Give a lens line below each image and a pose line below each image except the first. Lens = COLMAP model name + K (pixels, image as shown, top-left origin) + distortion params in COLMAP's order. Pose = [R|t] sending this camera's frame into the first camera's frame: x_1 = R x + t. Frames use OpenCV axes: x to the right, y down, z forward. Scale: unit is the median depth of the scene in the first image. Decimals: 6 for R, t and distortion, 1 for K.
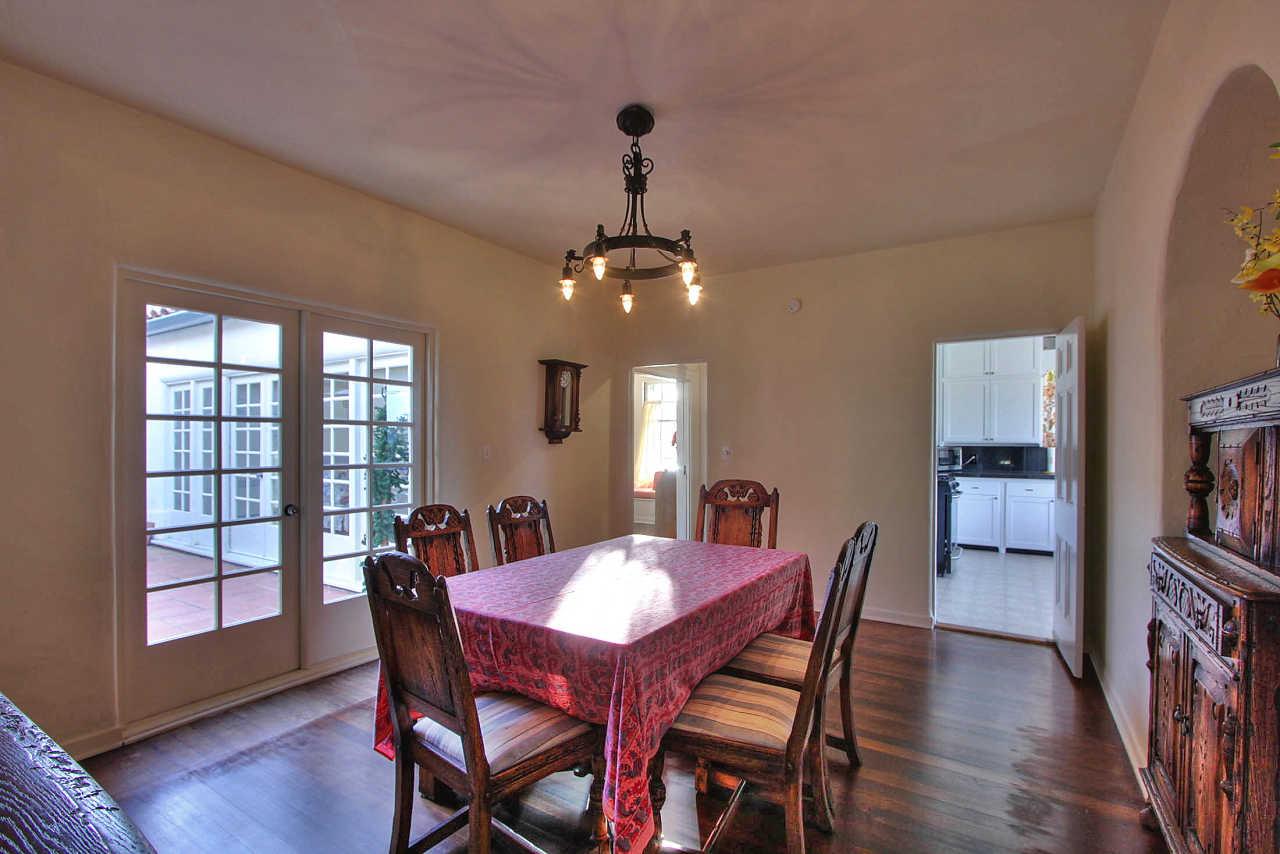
lens RADIAL K [[594.4, 0, 642.5], [0, 594.4, 438.0], [0, 0, 1]] dist [-0.019644, 0.003326]
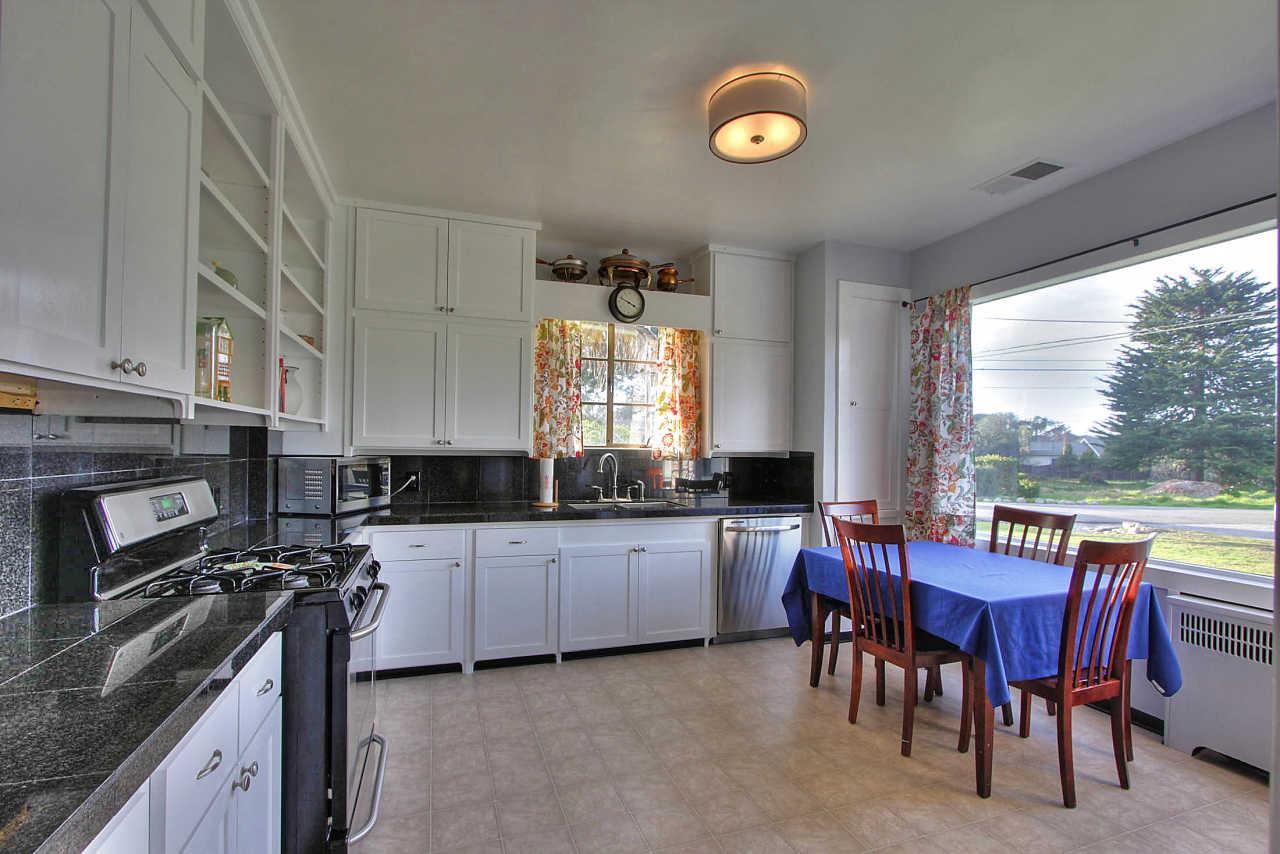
lens RADIAL K [[594.4, 0, 643.7], [0, 594.4, 446.2], [0, 0, 1]] dist [-0.019644, 0.003326]
pose [[0.625438, 0.006044, 0.780250, 0.312987], [-0.009743, 0.999953, 0.000064, 0.003698], [-0.780213, -0.007642, 0.625467, 0.574599]]
